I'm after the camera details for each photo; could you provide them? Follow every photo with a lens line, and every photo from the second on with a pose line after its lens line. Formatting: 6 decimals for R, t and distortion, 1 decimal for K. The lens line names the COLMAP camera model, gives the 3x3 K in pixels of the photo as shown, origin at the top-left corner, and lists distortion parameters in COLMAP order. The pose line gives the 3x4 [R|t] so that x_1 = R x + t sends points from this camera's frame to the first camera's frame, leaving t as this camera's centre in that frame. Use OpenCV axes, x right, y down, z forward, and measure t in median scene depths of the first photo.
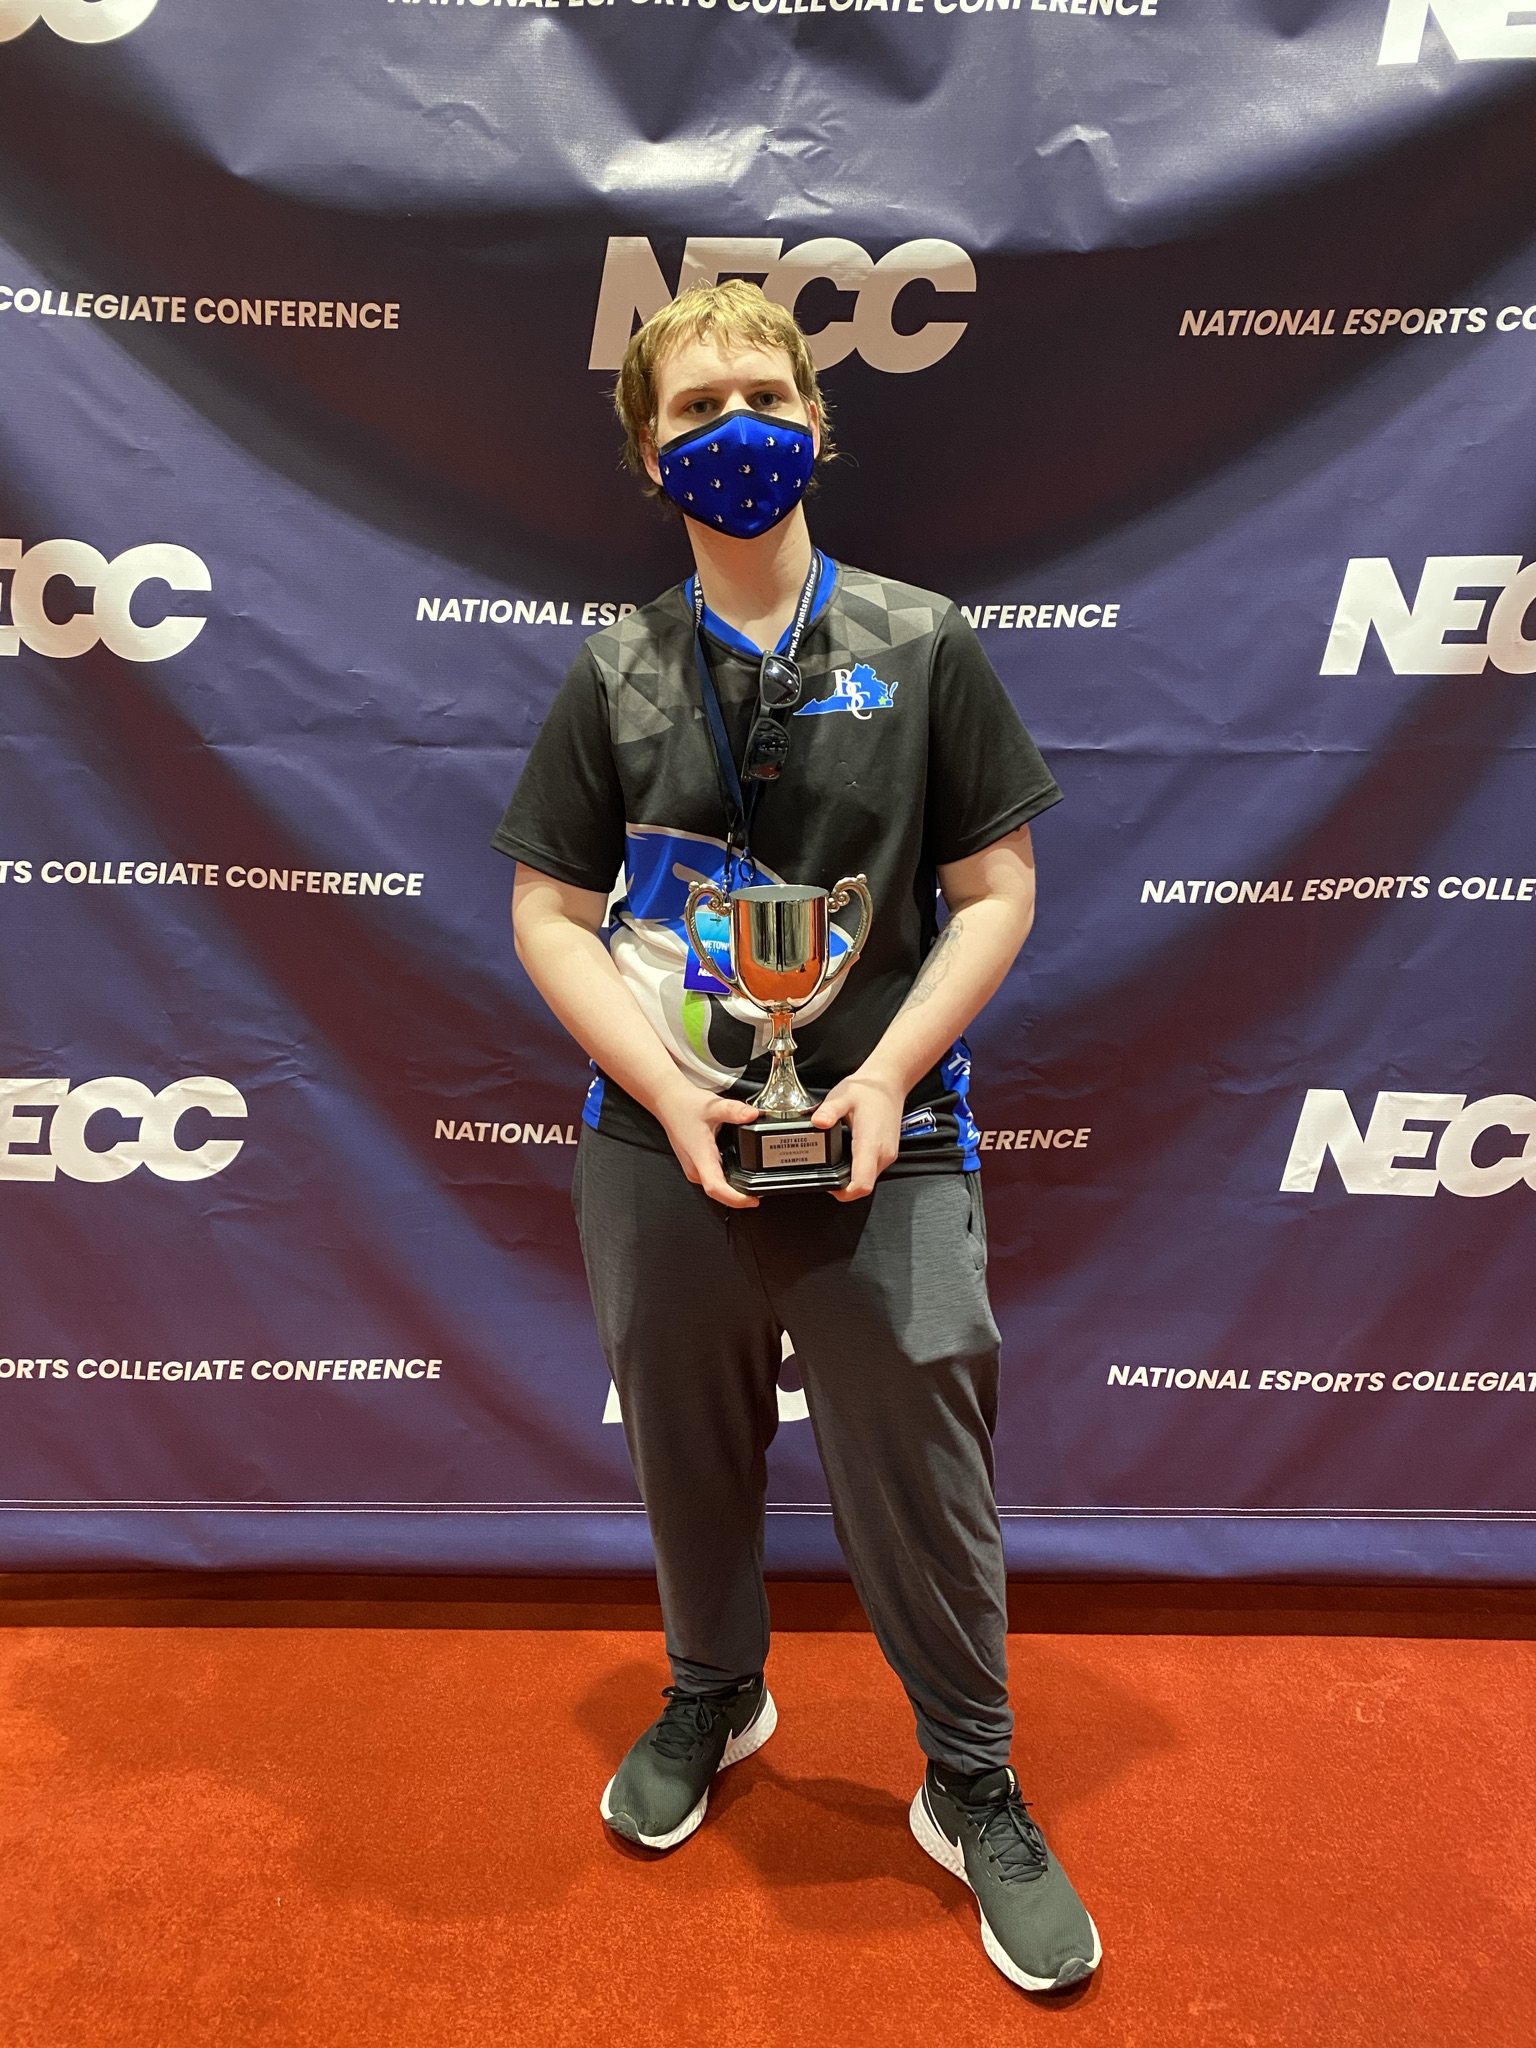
lens RADIAL K [[1560.3, 0, 759.8], [0, 1560.3, 1010.4], [0, 0, 1]] dist [0.004105, -0.007135]
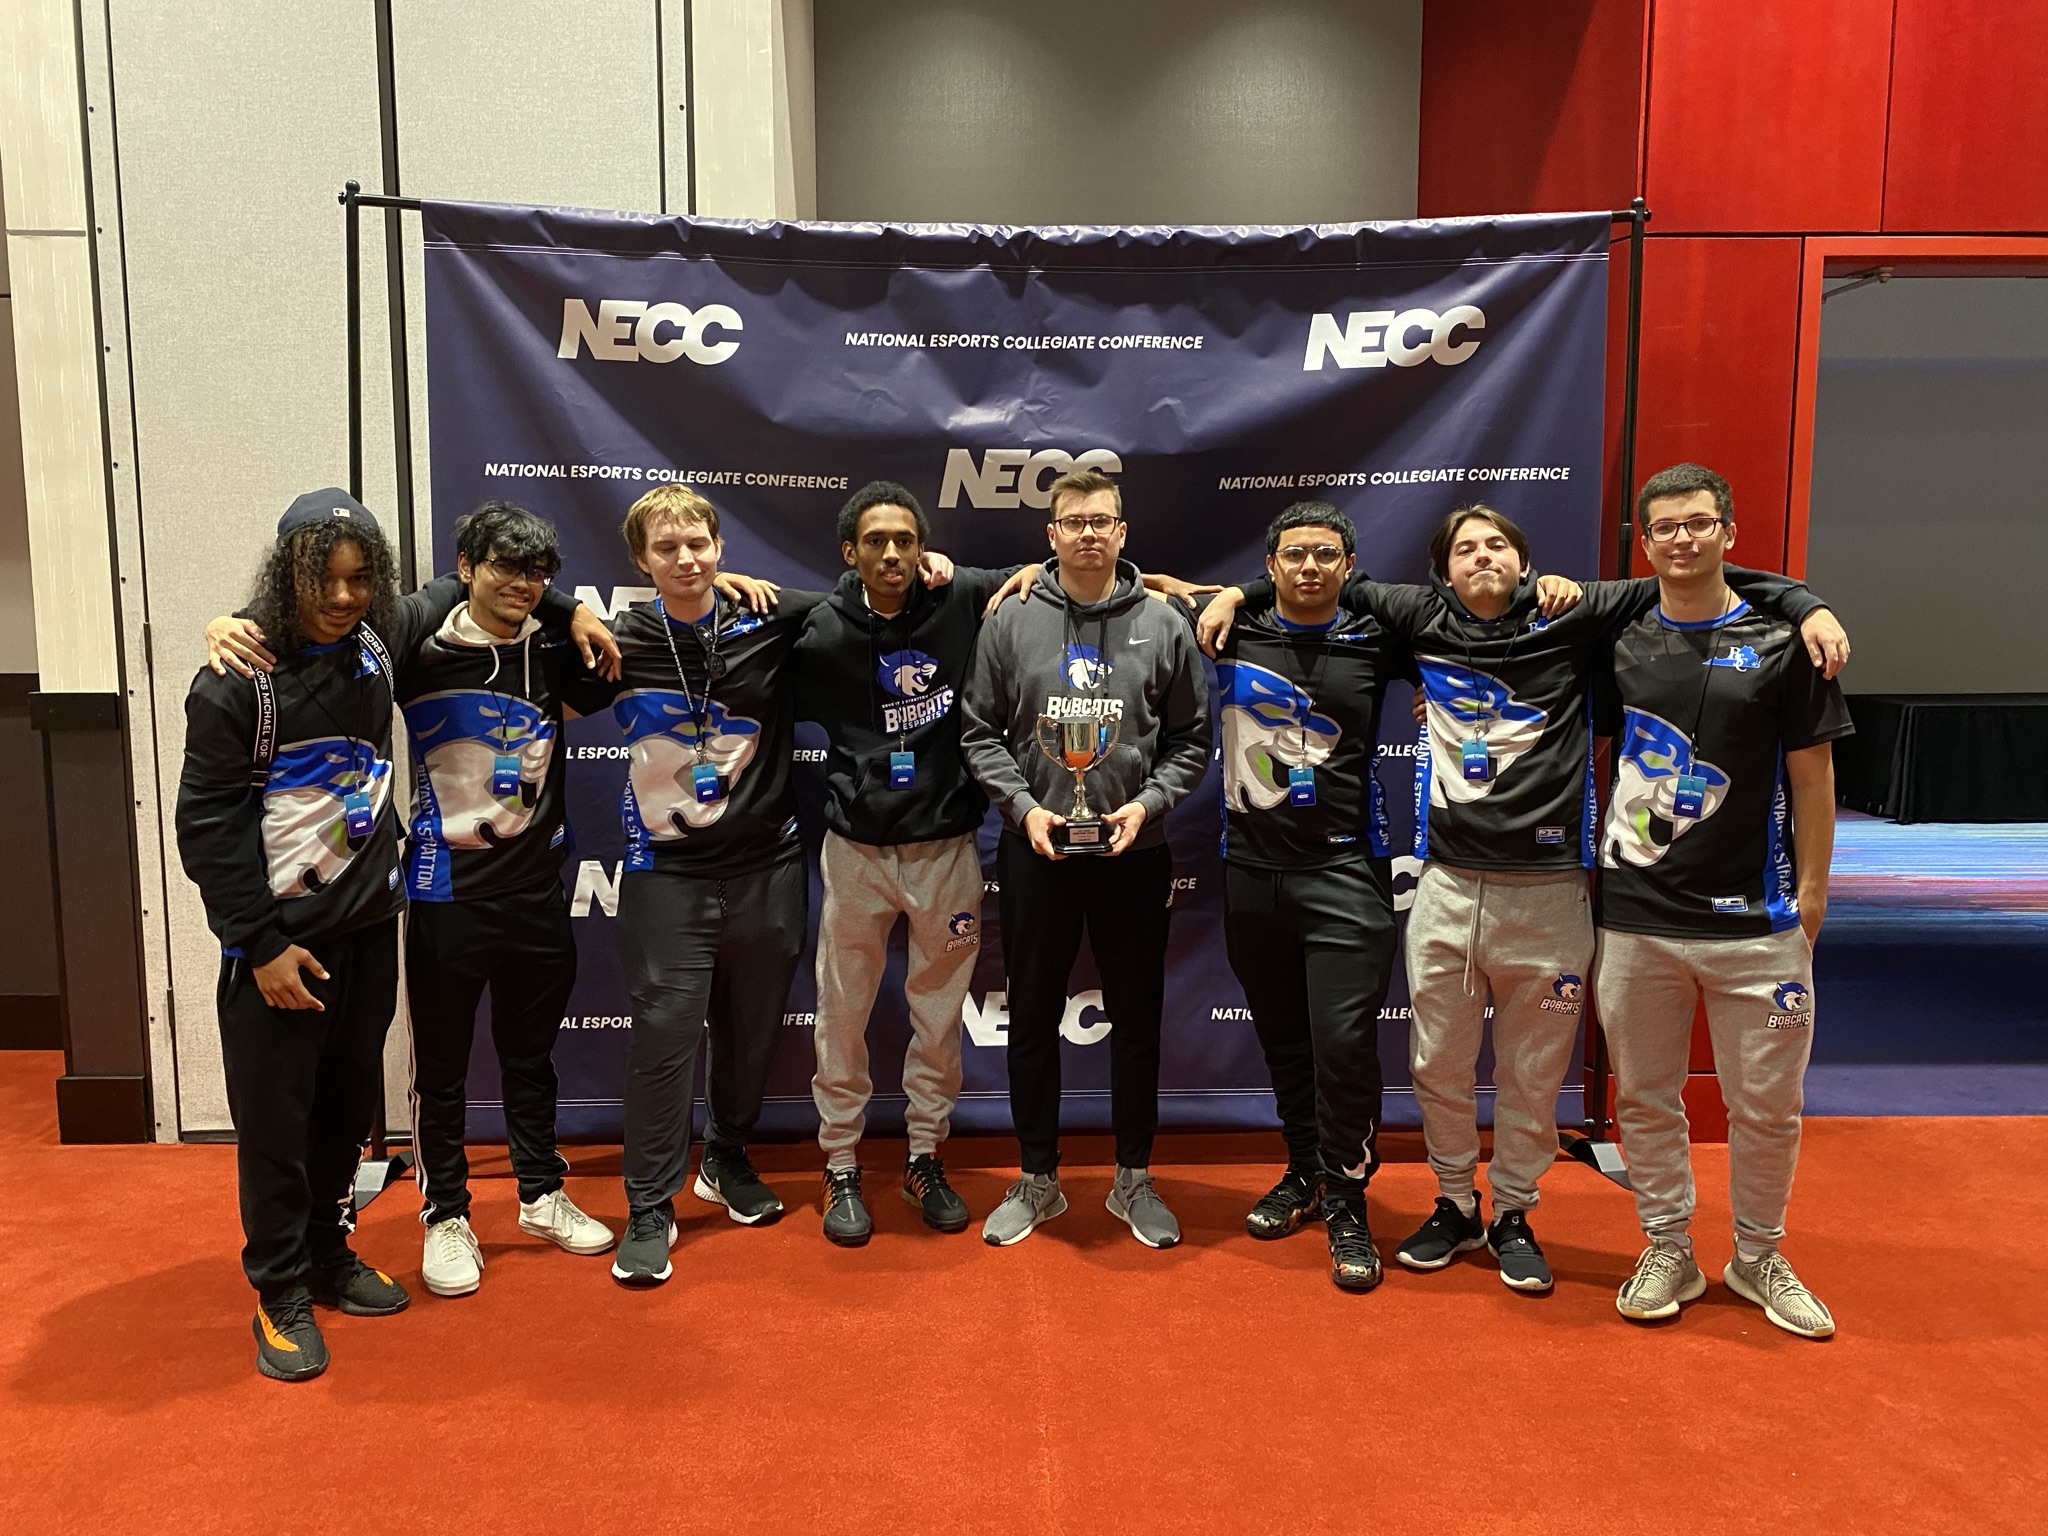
lens RADIAL K [[1560.3, 0, 1035.4], [0, 1560.3, 775.0], [0, 0, 1]] dist [0.004105, -0.007135]
pose [[0.998788, -0.015407, 0.046742, -0.079830], [0.020919, 0.992574, -0.119831, 0.189015], [-0.044549, 0.120664, 0.991693, -0.984837]]
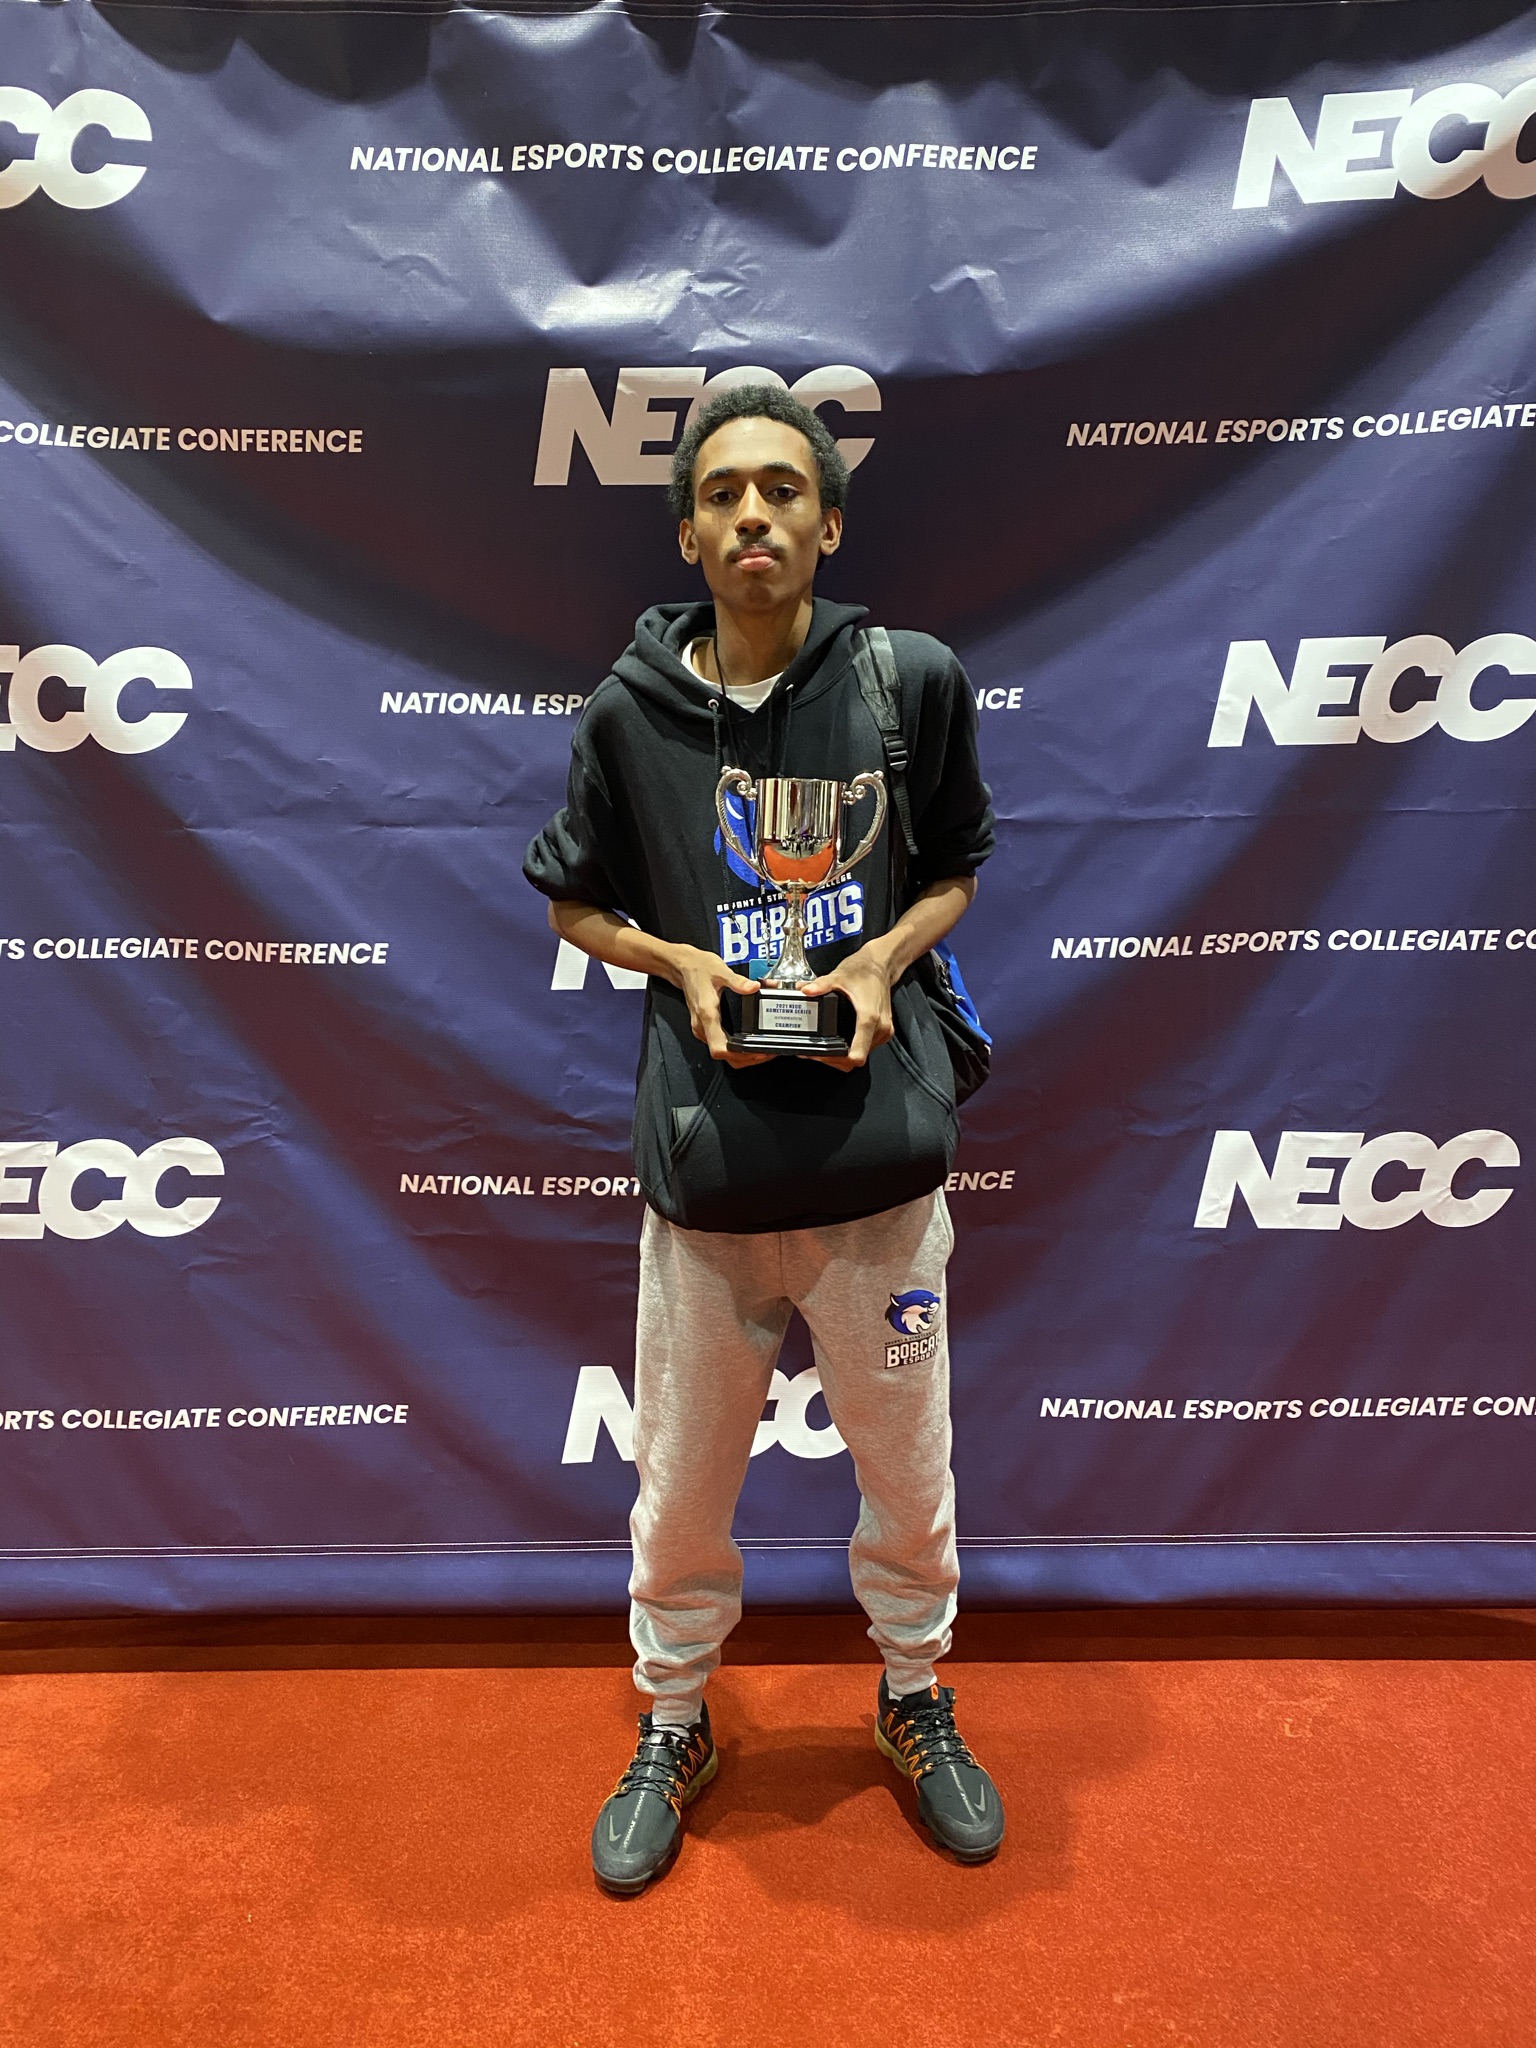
lens RADIAL K [[1560.3, 0, 751.9], [0, 1560.3, 1004.8], [0, 0, 1]] dist [0.004105, -0.007135]
pose [[0.999836, -0.017918, 0.002545, 0.034016], [0.018043, 0.997829, -0.063331, 0.028380], [-0.001404, 0.063367, 0.997989, -0.077641]]
